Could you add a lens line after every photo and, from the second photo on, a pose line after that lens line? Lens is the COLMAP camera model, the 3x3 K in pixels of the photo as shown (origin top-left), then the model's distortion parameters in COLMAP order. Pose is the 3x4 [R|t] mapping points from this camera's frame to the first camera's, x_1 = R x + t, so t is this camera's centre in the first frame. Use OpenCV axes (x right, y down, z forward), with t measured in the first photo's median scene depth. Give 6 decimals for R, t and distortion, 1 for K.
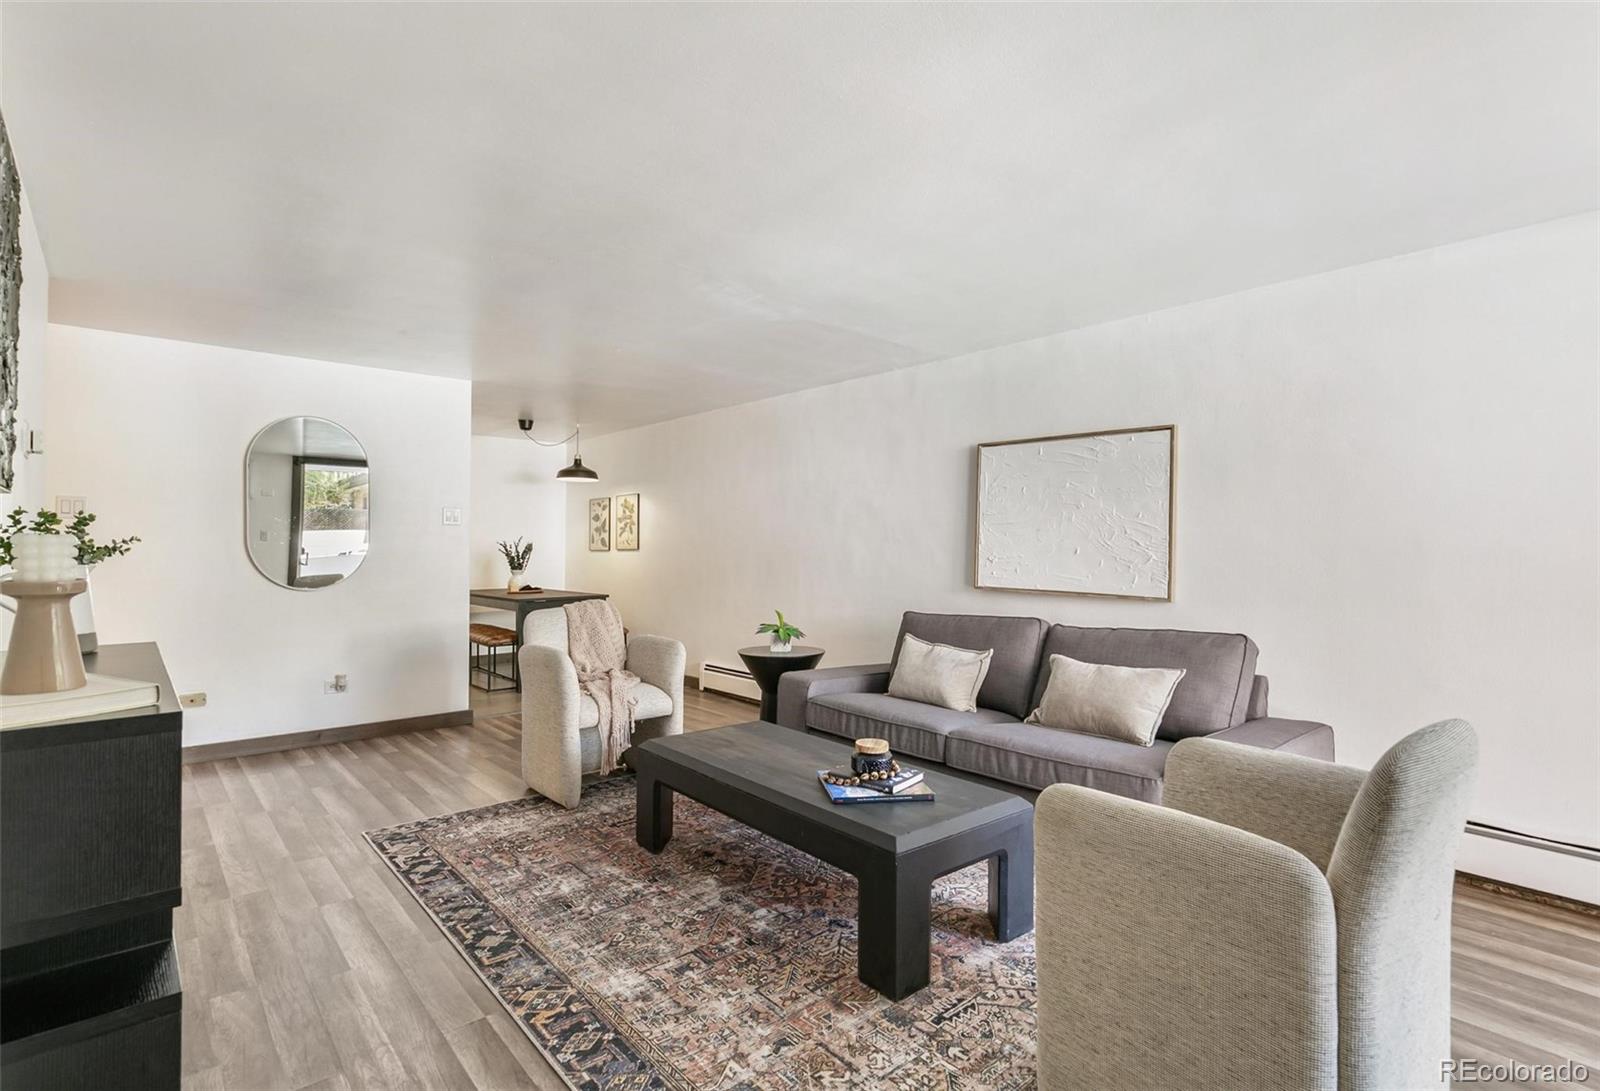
lens RADIAL K [[781.5, 0, 810.5], [0, 781.5, 545.0], [0, 0, 1]] dist [0.004704, -0.000341]
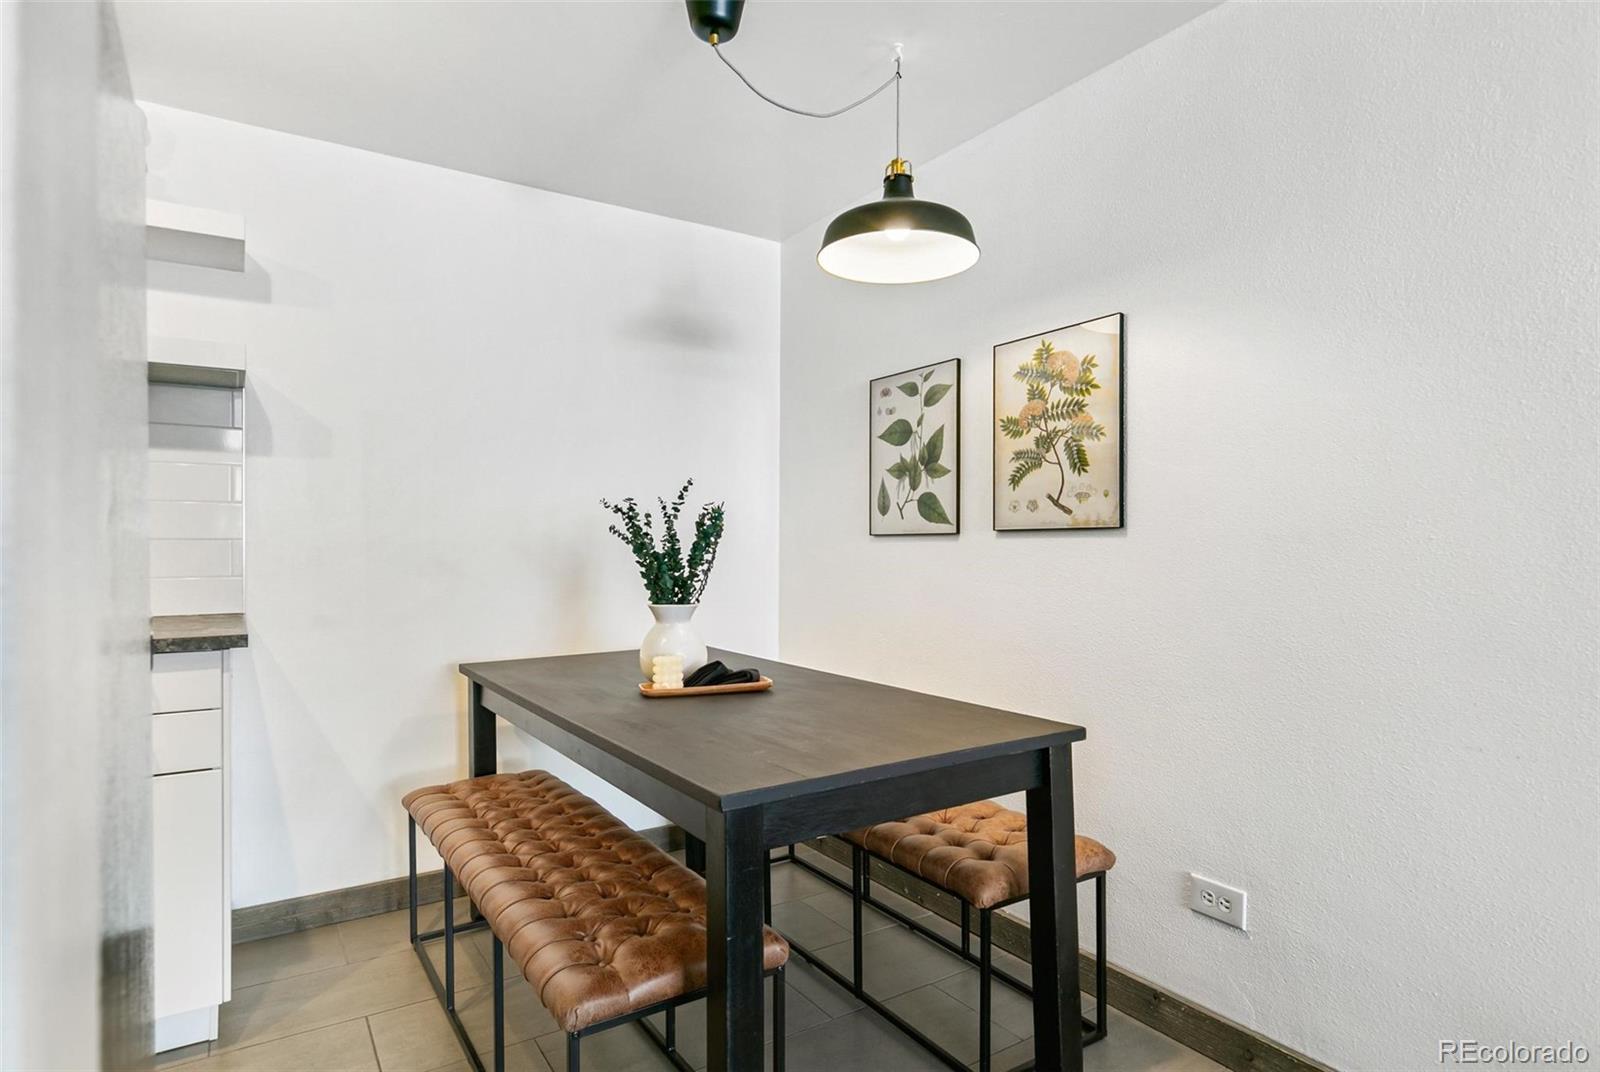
lens RADIAL K [[894.2, 0, 803.4], [0, 894.2, 545.1], [0, 0, 1]] dist [0.004951, 0.000976]
pose [[0.988285, -0.001422, -0.152610, -0.666523], [0.001988, 0.999992, 0.003558, 0.024443], [0.152604, -0.003820, 0.988280, 1.648008]]
